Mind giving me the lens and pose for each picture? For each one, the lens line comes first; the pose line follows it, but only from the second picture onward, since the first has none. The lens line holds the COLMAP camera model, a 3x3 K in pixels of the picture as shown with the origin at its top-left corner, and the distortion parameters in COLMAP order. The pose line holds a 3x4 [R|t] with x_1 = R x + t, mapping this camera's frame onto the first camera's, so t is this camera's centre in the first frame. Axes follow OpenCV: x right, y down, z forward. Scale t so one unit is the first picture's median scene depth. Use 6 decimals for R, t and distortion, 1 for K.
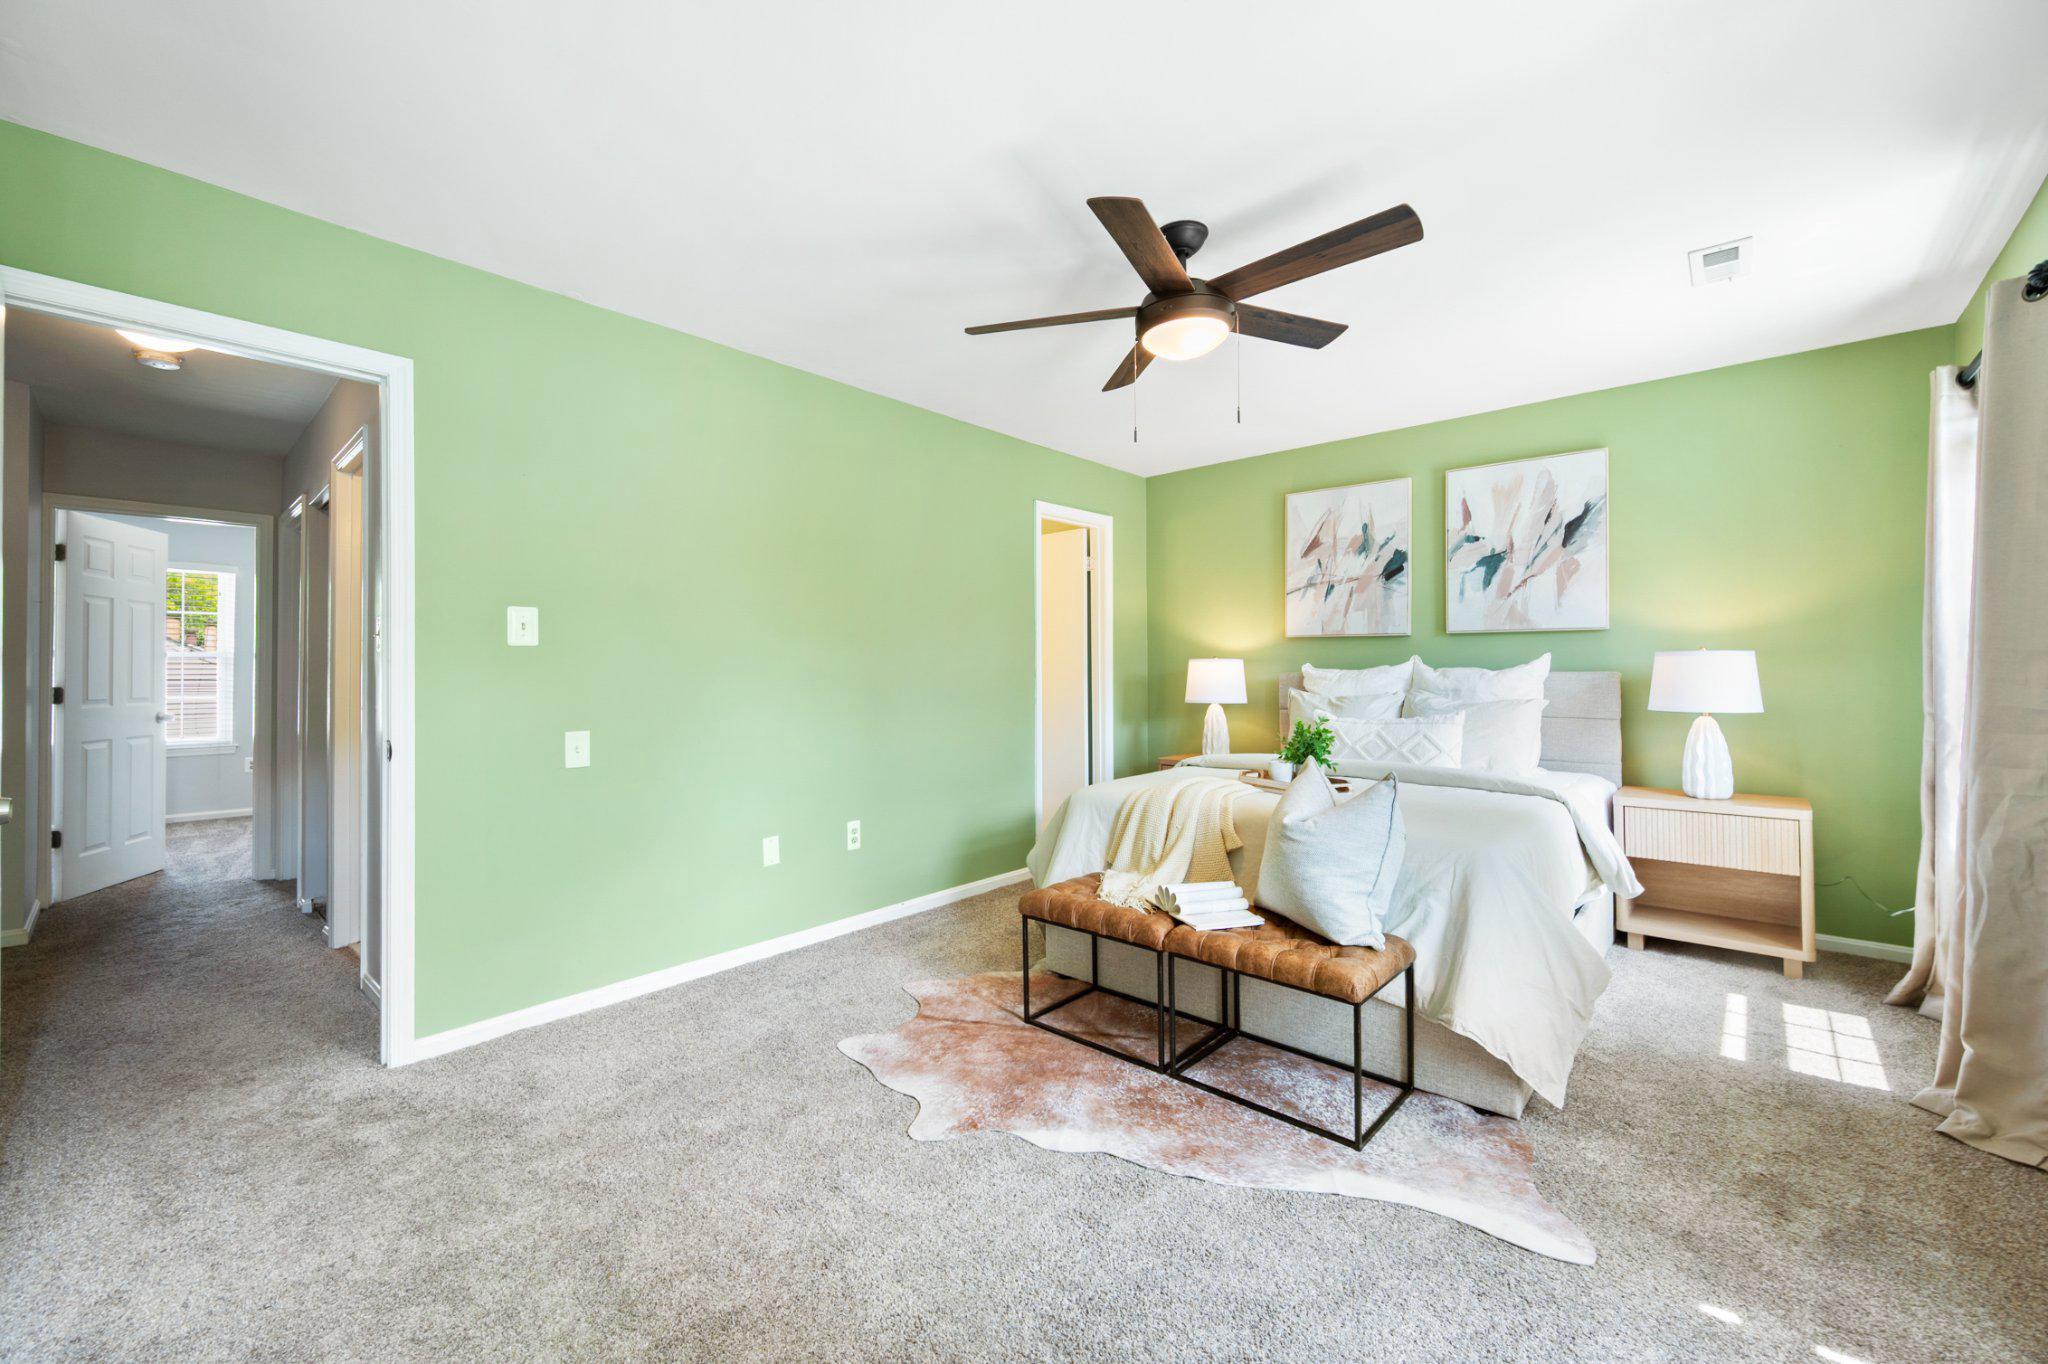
lens RADIAL K [[807.2, 0, 1029.3], [0, 807.2, 677.3], [0, 0, 1]] dist [-0.000766, -0.000116]
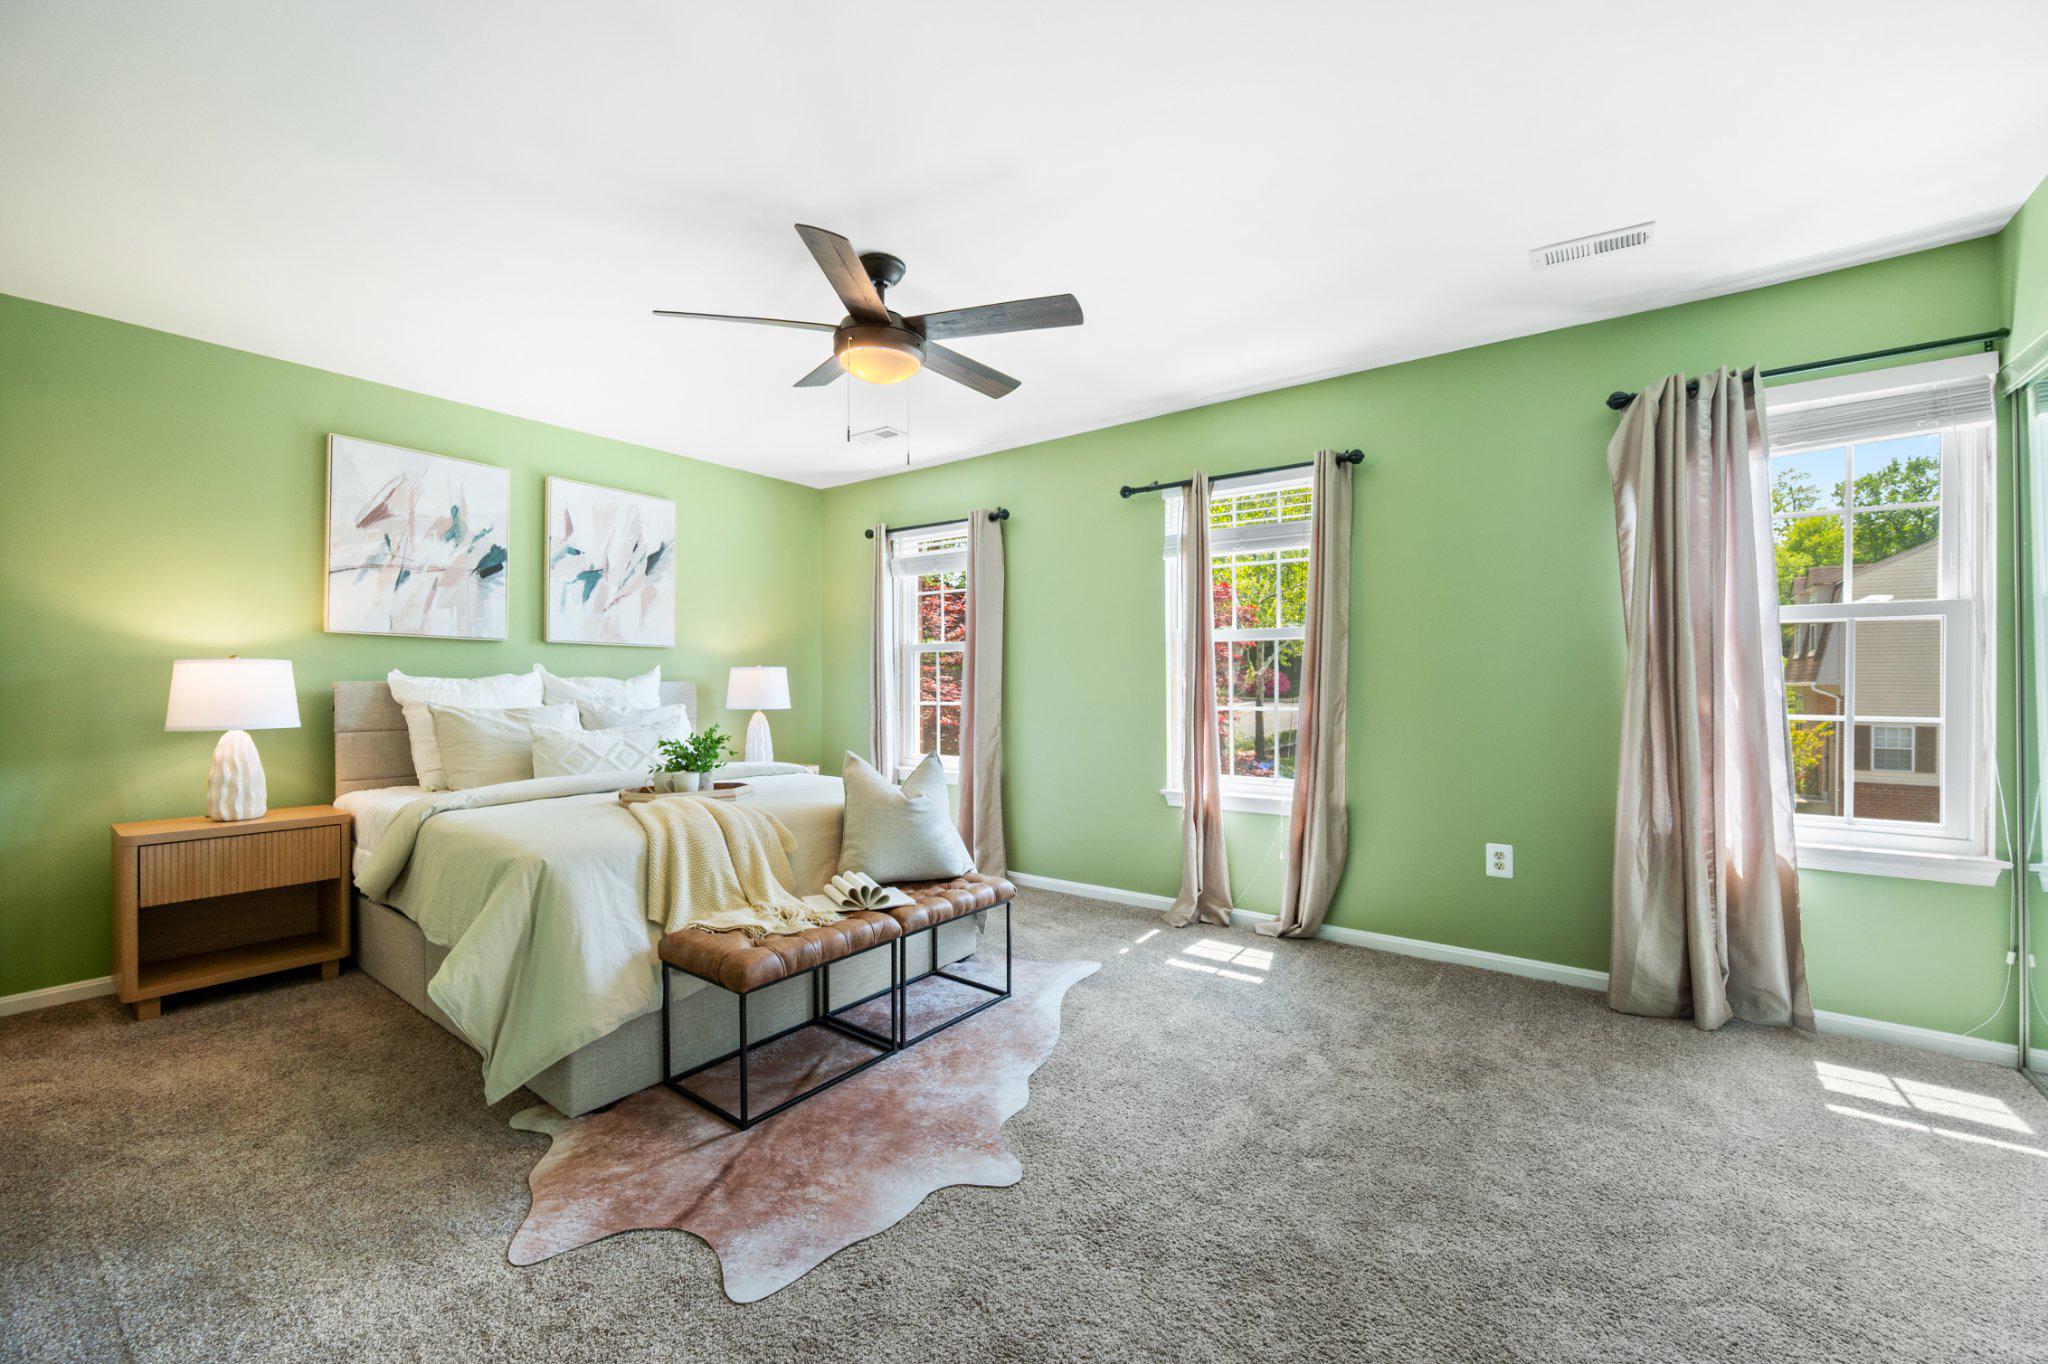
lens RADIAL K [[807.2, 0, 1029.3], [0, 807.2, 677.3], [0, 0, 1]] dist [-0.000766, -0.000116]
pose [[-0.083698, 0.012263, 0.996416, -0.518864], [0.010264, 0.999882, -0.011444, 0.005594], [-0.996438, 0.009269, -0.083814, 0.515325]]
